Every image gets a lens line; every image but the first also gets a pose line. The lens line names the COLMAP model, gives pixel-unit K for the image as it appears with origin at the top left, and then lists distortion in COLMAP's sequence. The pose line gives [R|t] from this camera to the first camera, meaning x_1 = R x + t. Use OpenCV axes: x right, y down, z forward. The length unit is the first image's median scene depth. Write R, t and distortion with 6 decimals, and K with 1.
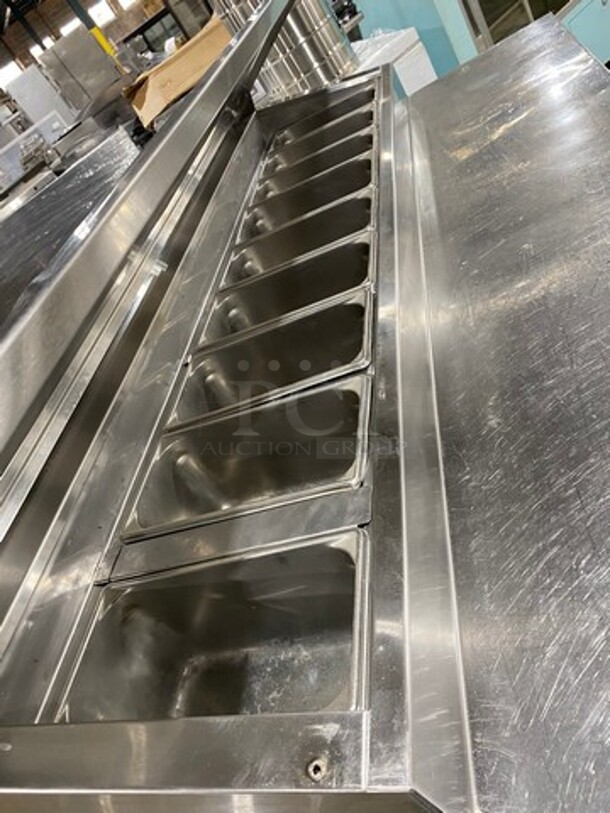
lens RADIAL K [[618.0, 0, 305.0], [0, 618.0, 406.5], [0, 0, 1]] dist [-0.003764, -0.000310]
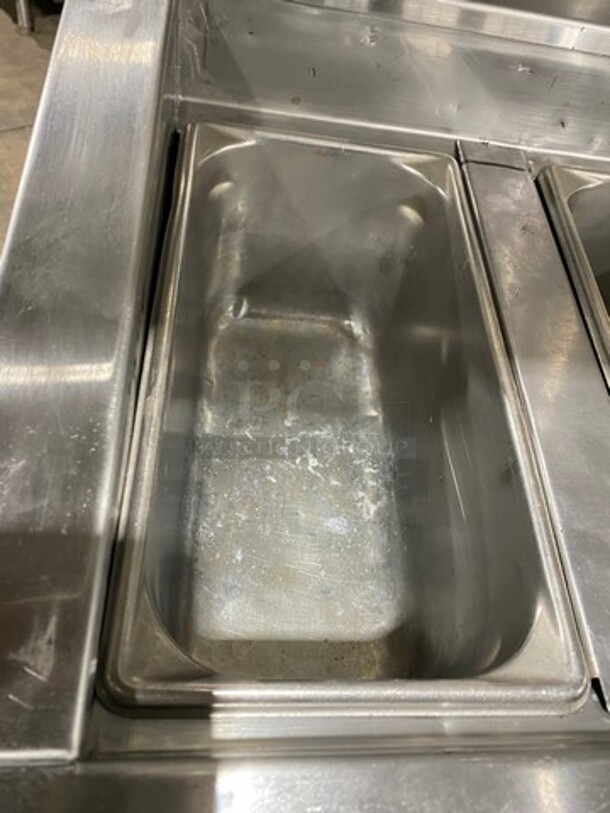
lens RADIAL K [[618.0, 0, 305.0], [0, 618.0, 406.5], [0, 0, 1]] dist [-0.003764, -0.000310]
pose [[0.051153, 0.994808, -0.087976, -0.051312], [-0.784322, 0.094550, 0.613106, 0.070877], [0.618242, 0.037639, 0.785086, 0.488476]]
